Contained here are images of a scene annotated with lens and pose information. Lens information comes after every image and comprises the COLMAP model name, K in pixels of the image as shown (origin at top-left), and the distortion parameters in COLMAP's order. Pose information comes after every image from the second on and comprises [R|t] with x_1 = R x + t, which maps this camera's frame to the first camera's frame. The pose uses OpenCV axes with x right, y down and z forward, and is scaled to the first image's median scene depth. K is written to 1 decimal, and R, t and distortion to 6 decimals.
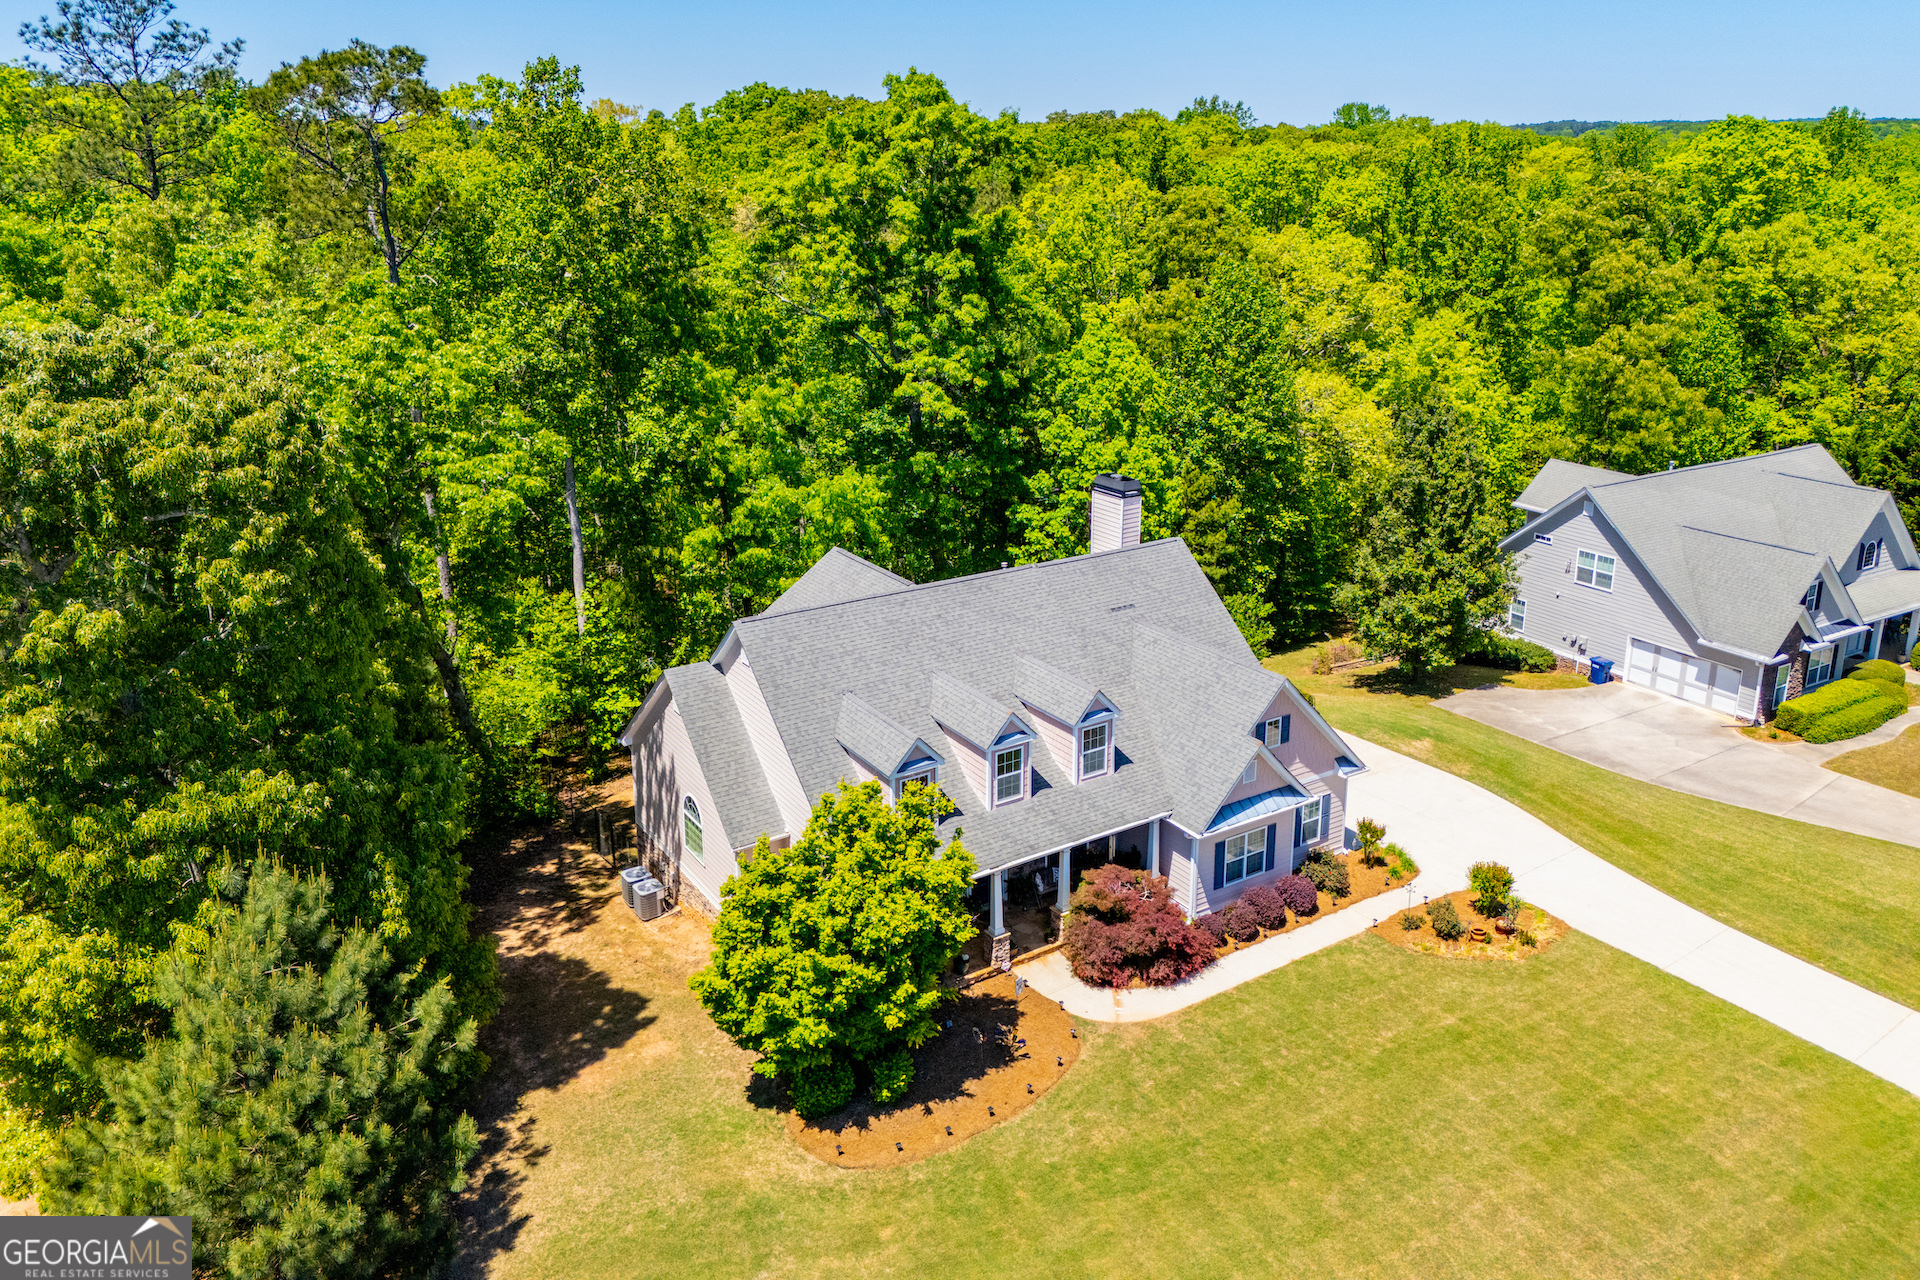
lens RADIAL K [[1399.0, 0, 939.4], [0, 1399.0, 584.0], [0, 0, 1]] dist [0.073984, -0.109107]
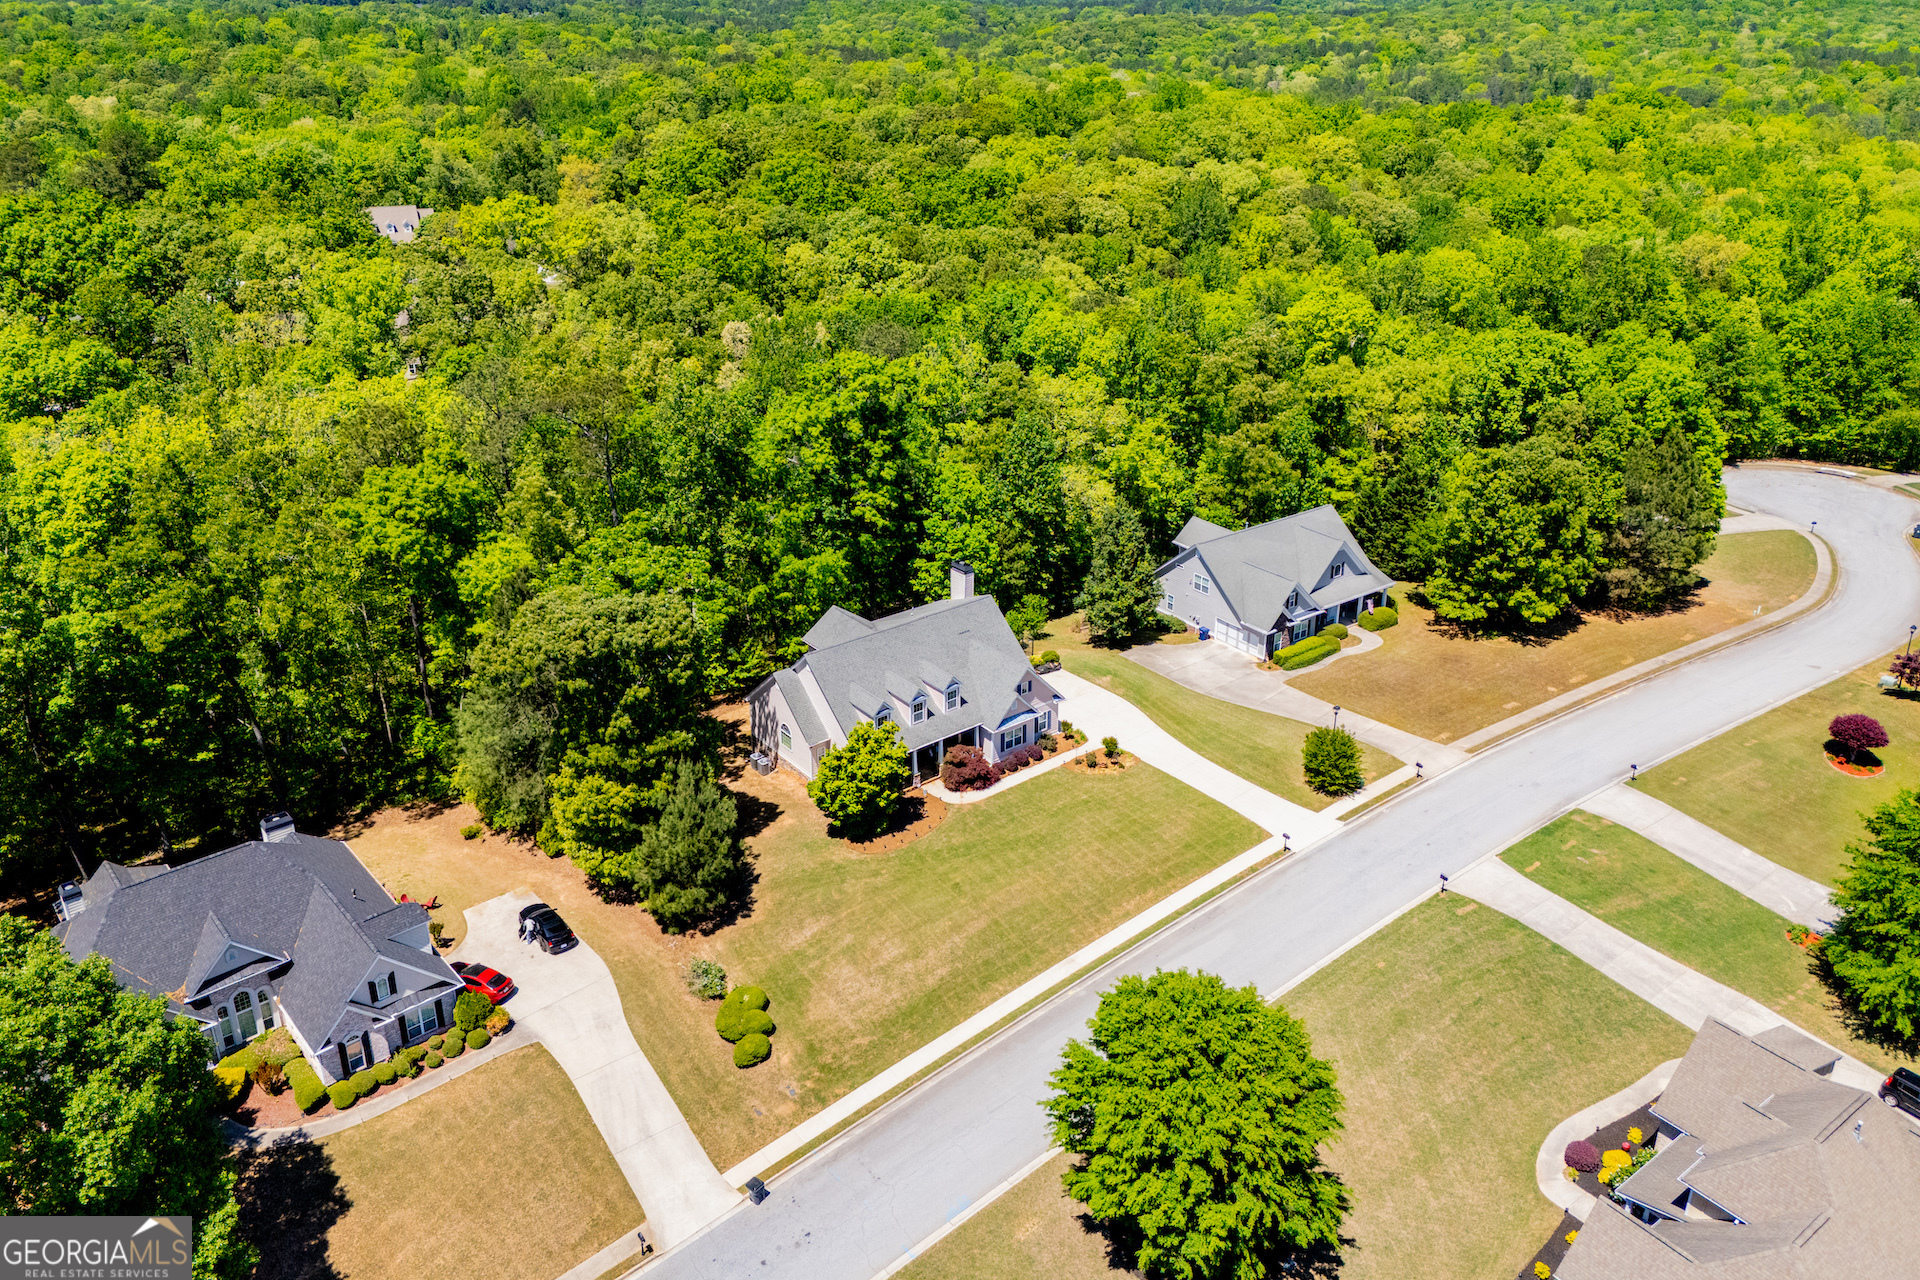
lens RADIAL K [[1403.7, 0, 966.9], [0, 1403.7, 610.4], [0, 0, 1]] dist [0.068367, -0.052803]
pose [[0.994086, -0.033165, 0.103409, -0.111041], [0.020324, 0.992218, 0.122840, -0.332379], [-0.106678, -0.120012, 0.987024, -1.391142]]
